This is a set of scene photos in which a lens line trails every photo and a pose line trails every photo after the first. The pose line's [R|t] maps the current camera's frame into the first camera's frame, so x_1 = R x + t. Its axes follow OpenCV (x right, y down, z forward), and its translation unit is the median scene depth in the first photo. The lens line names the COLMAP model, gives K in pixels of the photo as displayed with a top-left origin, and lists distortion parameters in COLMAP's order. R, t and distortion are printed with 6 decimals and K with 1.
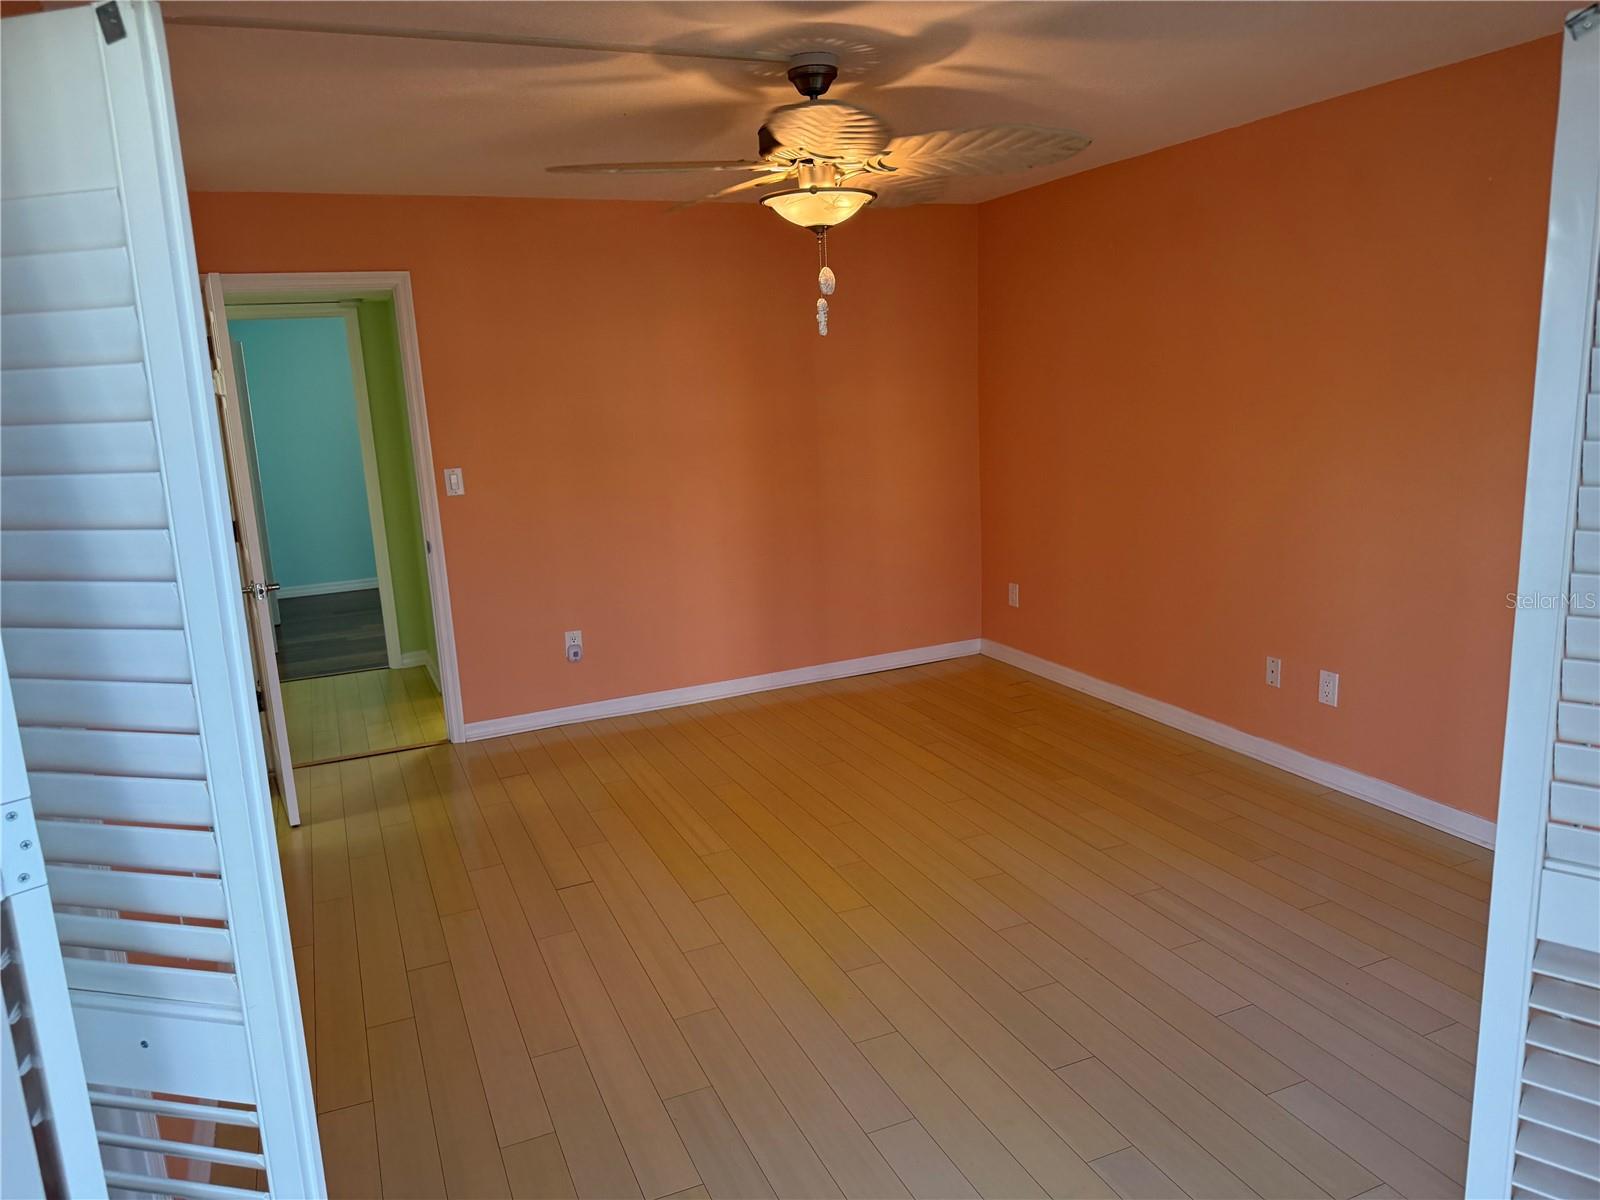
lens RADIAL K [[1115.0, 0, 800.0], [0, 1115.0, 600.0], [0, 0, 1]] dist [0.132087, -0.204094]
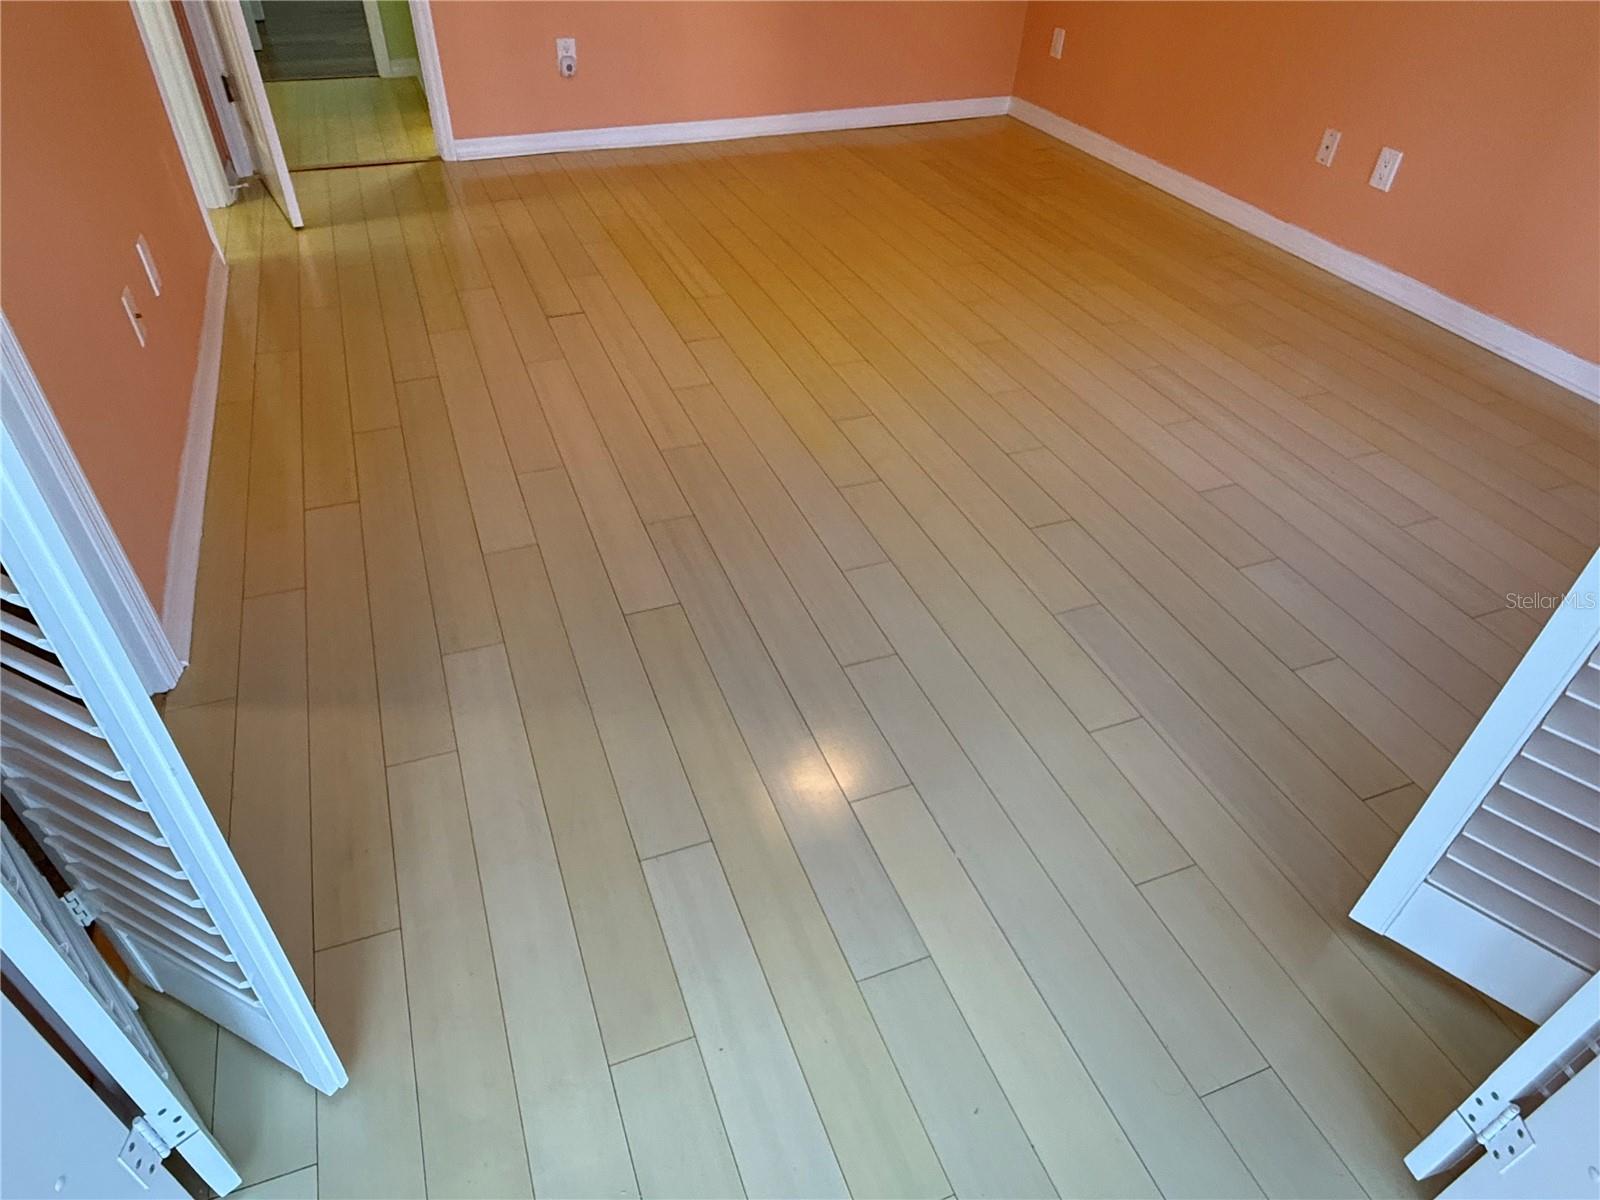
lens RADIAL K [[971.8, 0, 800.0], [0, 971.8, 600.0], [0, 0, 1]] dist [0.002161, 0.001371]
pose [[0.996497, 0.079559, 0.025775, 0.000117], [-0.082309, 0.878439, 0.470712, 0.041224], [0.014807, -0.471185, 0.881910, 0.105814]]
